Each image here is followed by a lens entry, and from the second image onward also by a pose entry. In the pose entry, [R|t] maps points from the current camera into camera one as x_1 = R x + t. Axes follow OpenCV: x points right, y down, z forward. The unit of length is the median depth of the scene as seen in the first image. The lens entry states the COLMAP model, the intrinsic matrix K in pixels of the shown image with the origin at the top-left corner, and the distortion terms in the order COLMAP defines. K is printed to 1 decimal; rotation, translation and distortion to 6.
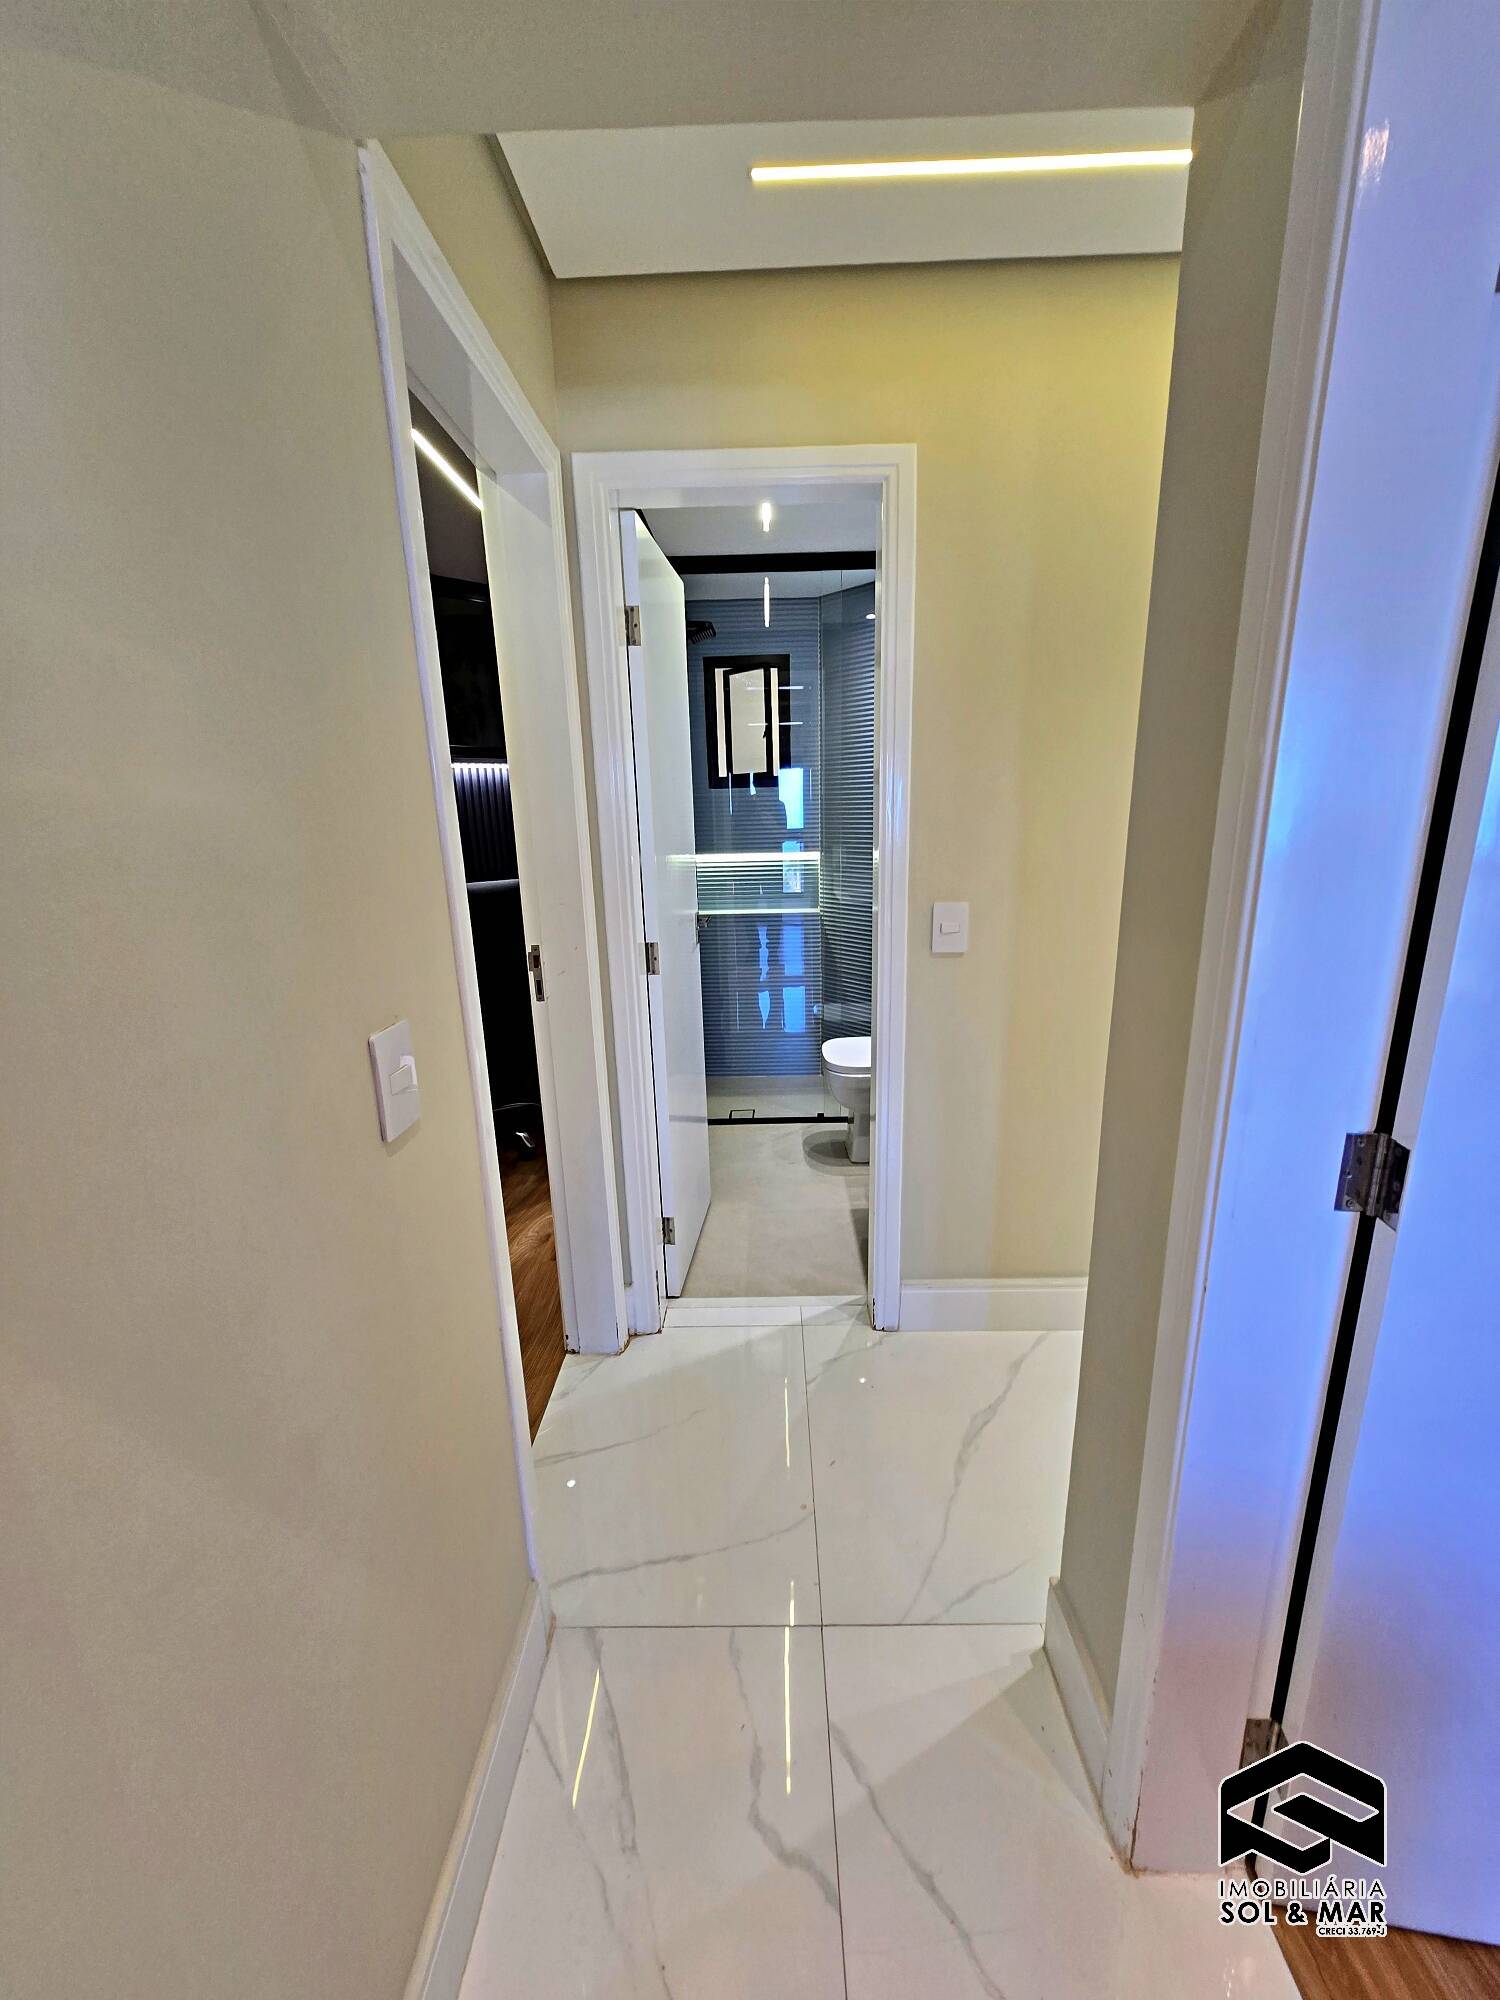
lens RADIAL K [[780.0, 0, 767.9], [0, 780.0, 1001.4], [0, 0, 1]] dist [0.001431, 0.000165]
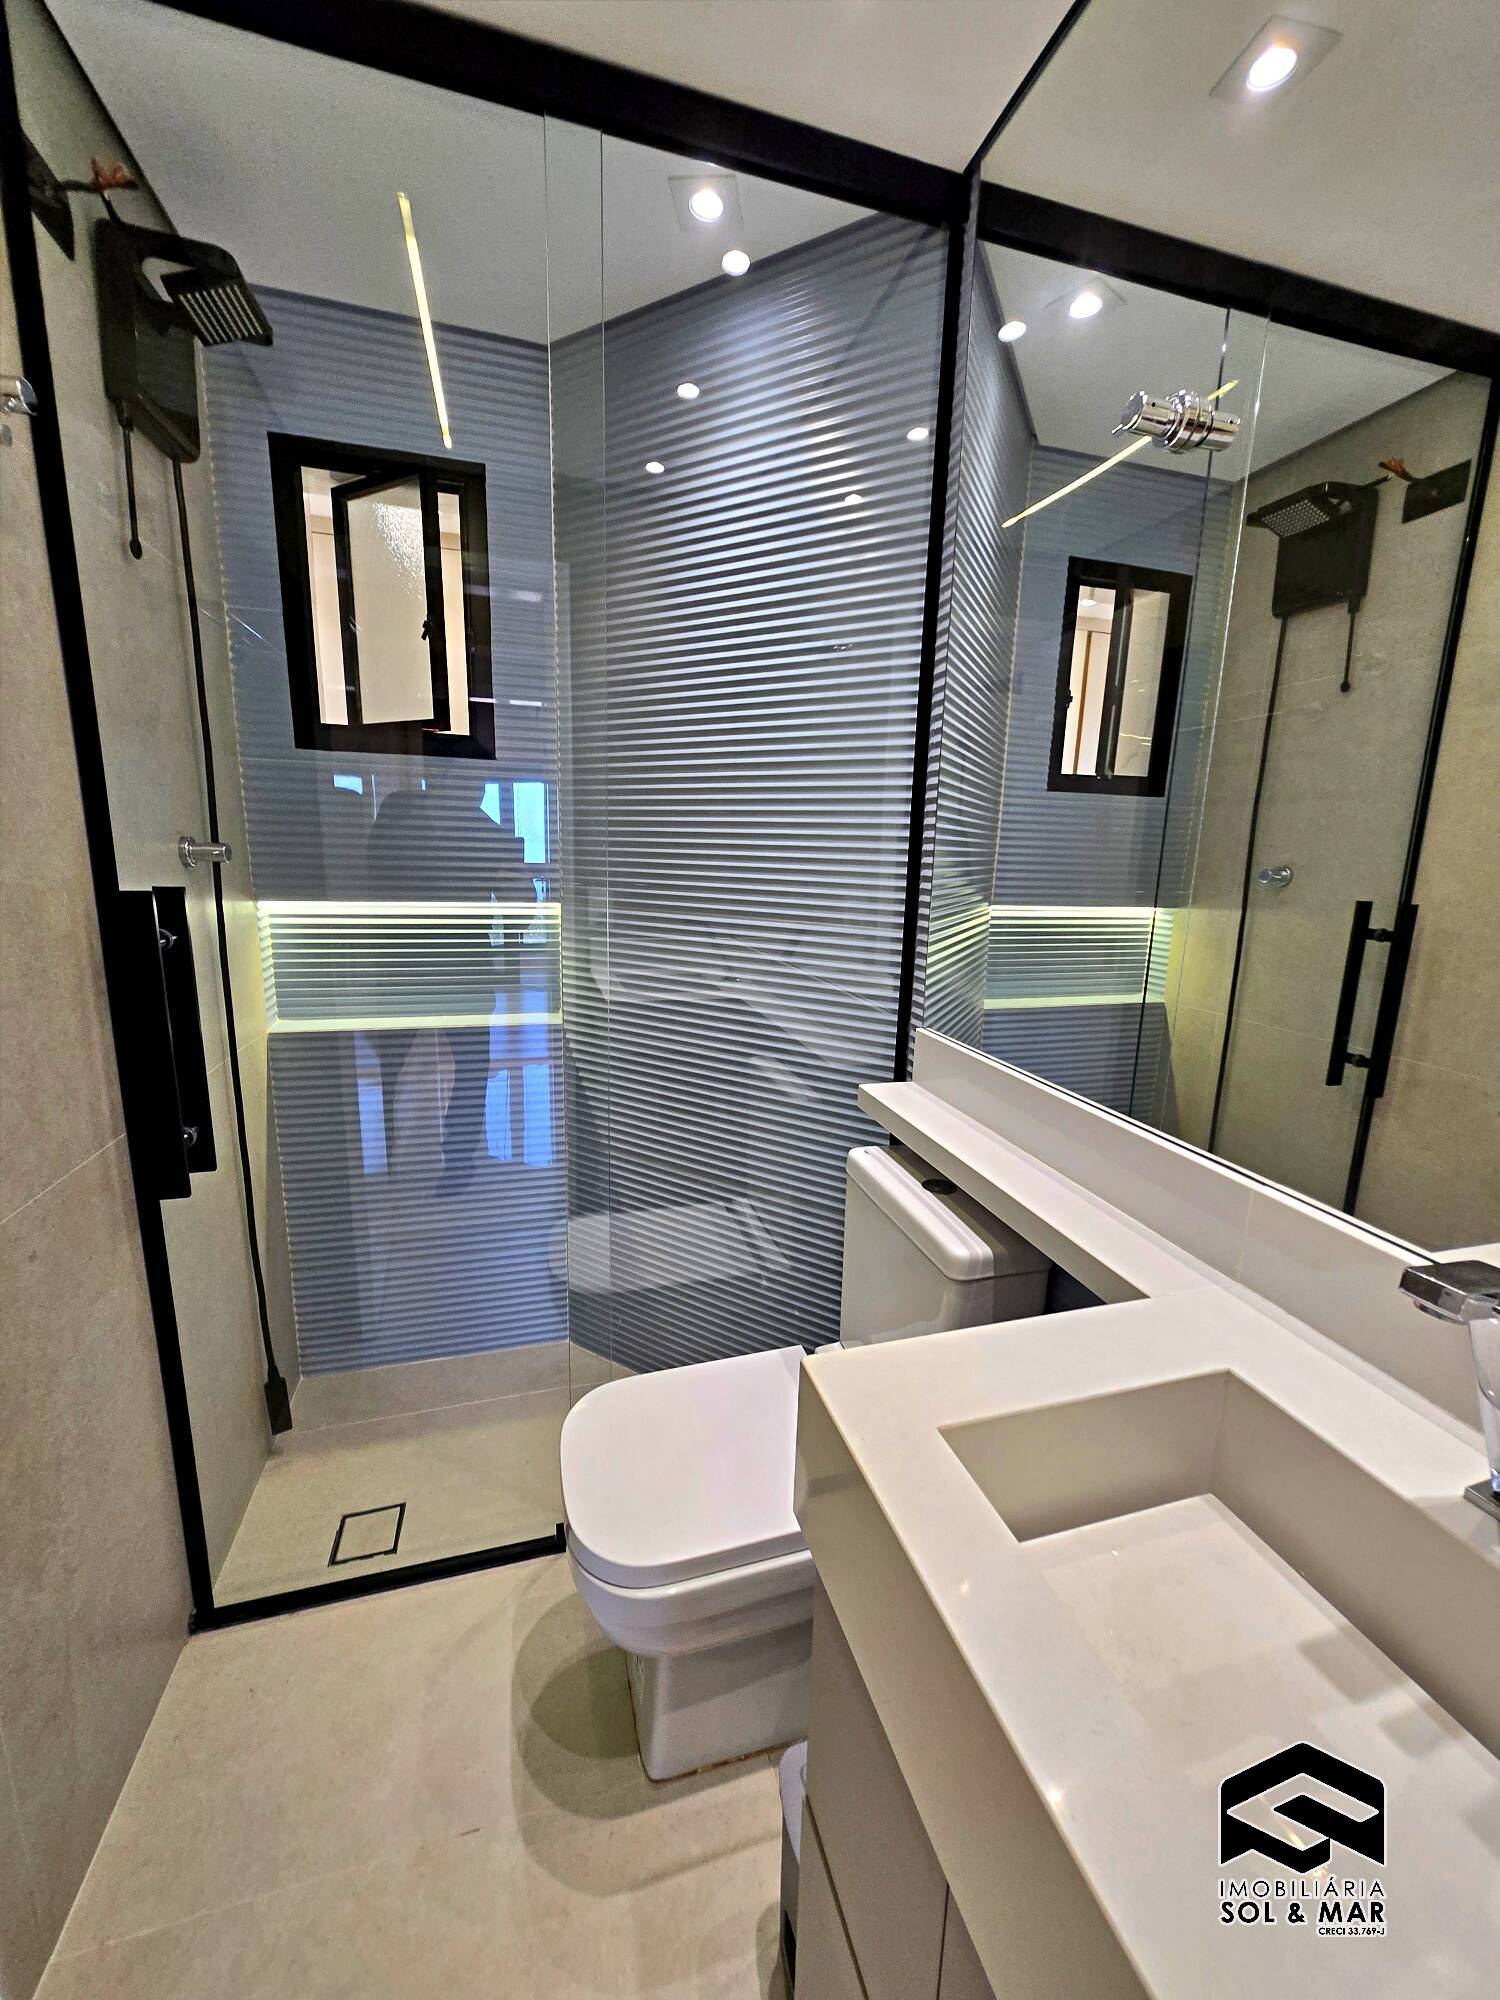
lens RADIAL K [[780.0, 0, 767.9], [0, 780.0, 1001.4], [0, 0, 1]] dist [0.001431, 0.000165]
pose [[0.952207, -0.006634, 0.305381, 0.041969], [0.024511, 0.998200, -0.054743, -0.099844], [-0.304468, 0.059612, 0.950655, 0.510671]]
